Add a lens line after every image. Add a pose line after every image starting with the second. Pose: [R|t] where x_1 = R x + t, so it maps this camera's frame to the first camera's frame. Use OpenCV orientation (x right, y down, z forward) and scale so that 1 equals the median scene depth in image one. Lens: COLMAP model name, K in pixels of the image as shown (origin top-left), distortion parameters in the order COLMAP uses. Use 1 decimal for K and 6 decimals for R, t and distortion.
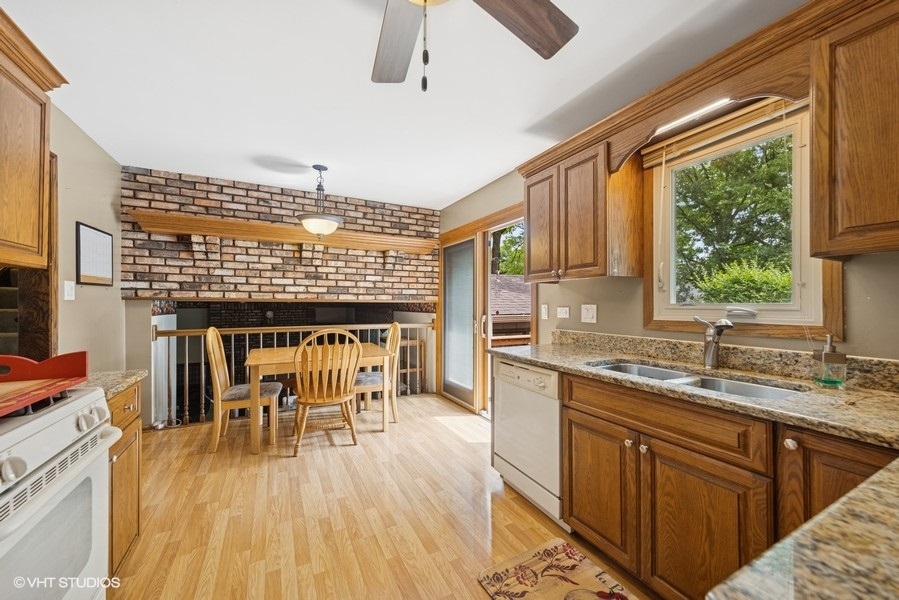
lens RADIAL K [[340.3, 0, 447.2], [0, 340.3, 303.7], [0, 0, 1]] dist [0.002444, 0.000140]
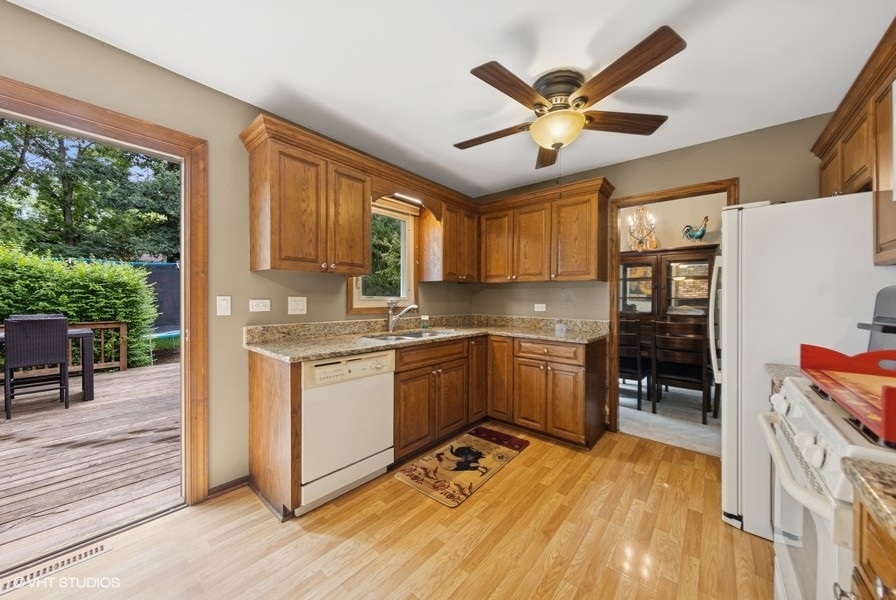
lens RADIAL K [[313.8, 0, 449.0], [0, 313.8, 300.6], [0, 0, 1]] dist [-0.000113, -0.000086]
pose [[-0.380300, -0.008076, 0.924828, -0.851101], [-0.008028, 0.999953, 0.005431, 0.006381], [-0.924828, -0.005359, -0.380347, 1.253146]]
